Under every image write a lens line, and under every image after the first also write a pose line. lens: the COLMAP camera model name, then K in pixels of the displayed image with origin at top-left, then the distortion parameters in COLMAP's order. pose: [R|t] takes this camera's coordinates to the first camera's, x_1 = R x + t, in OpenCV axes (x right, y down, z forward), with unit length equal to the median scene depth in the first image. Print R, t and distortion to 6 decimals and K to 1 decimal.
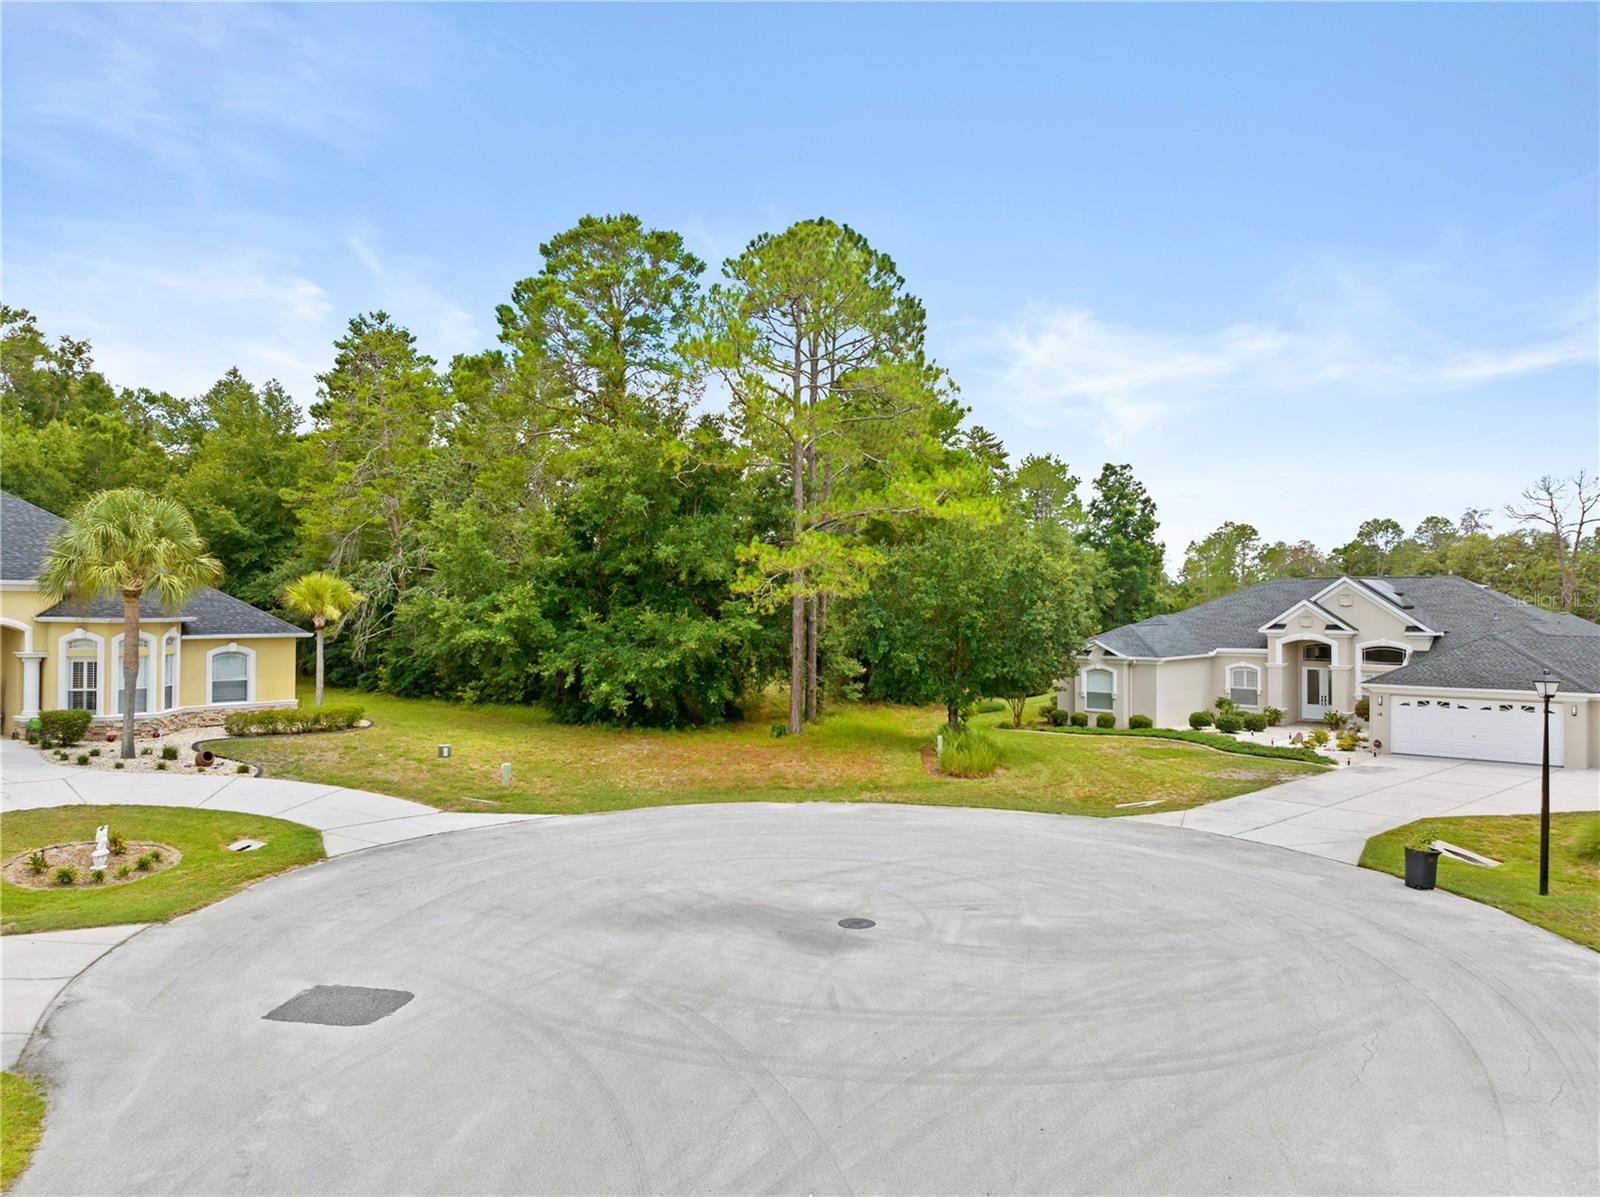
lens RADIAL K [[1133.3, 0, 800.4], [0, 1133.3, 581.8], [0, 0, 1]] dist [-0.039889, 0.001095]
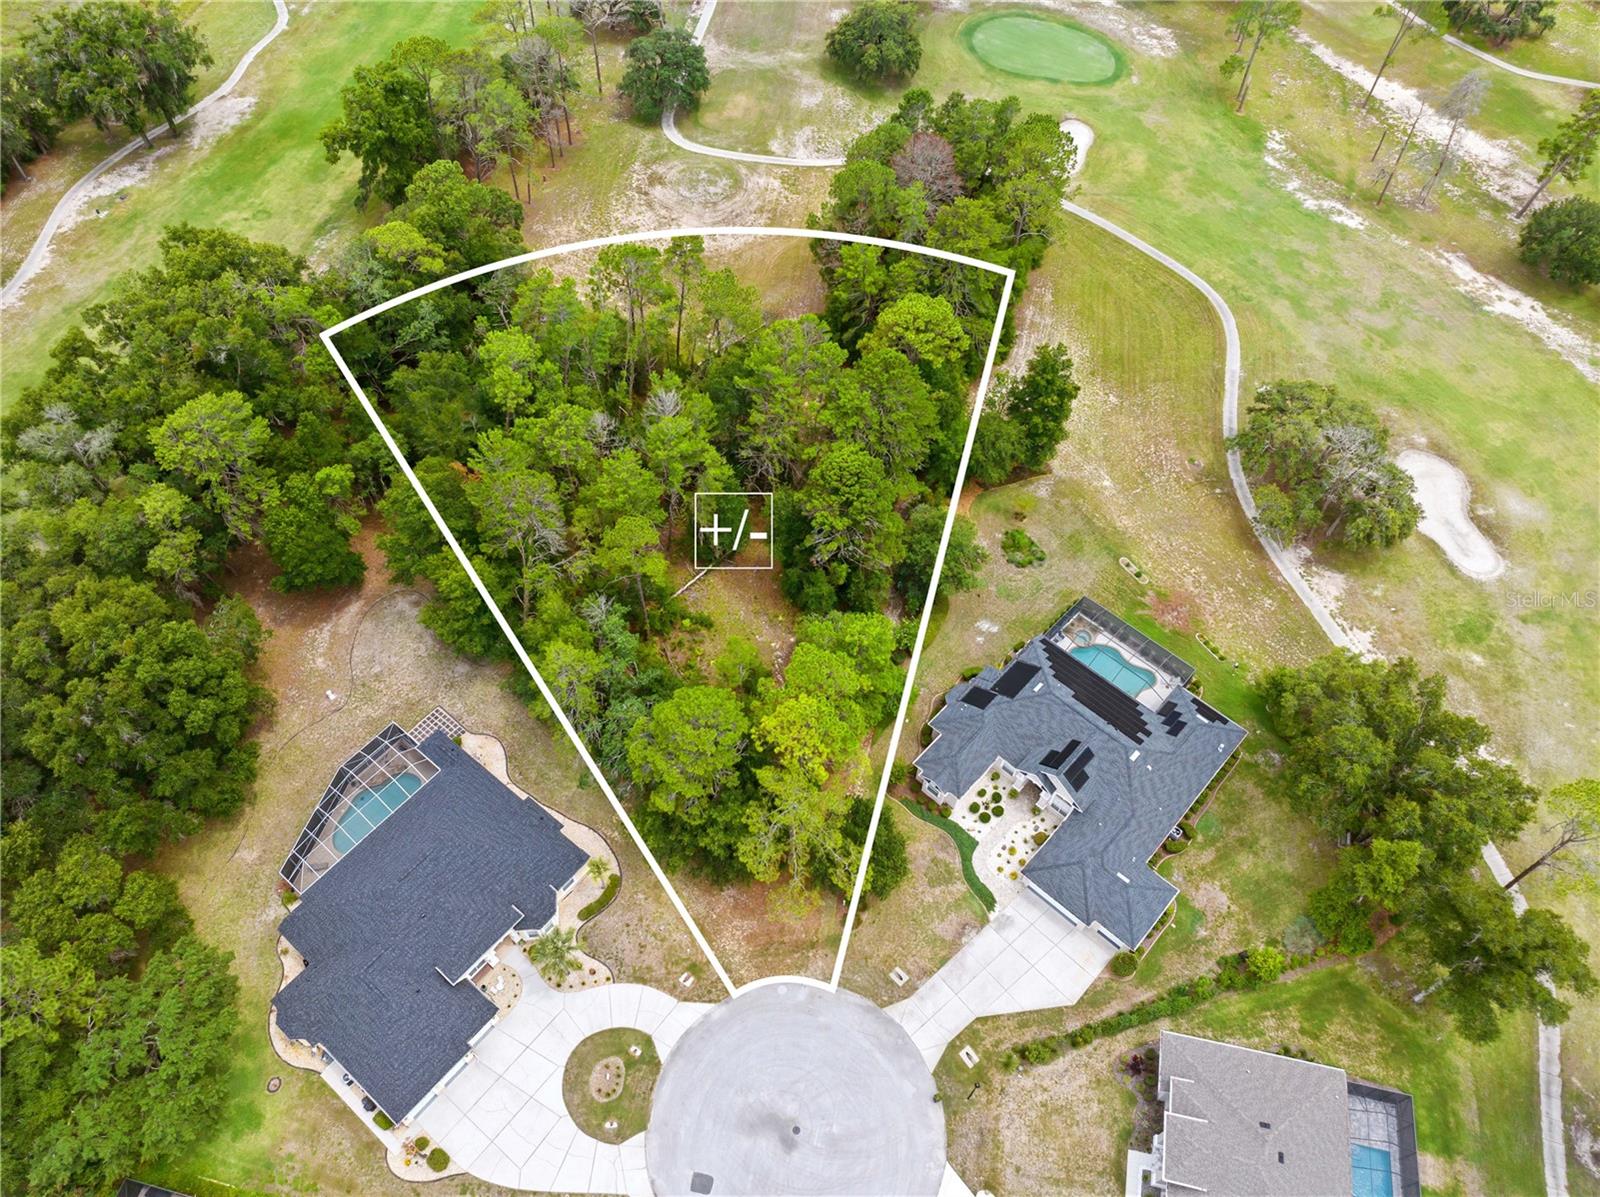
lens RADIAL K [[1125.7, 0, 800.0], [0, 1125.7, 598.5], [0, 0, 1]] dist [-0.033824, -0.013802]
pose [[0.999601, 0.028158, -0.002245, 0.006980], [-0.014416, 0.576894, 0.816692, -2.309086], [0.024291, -0.816334, 0.577070, 0.068140]]
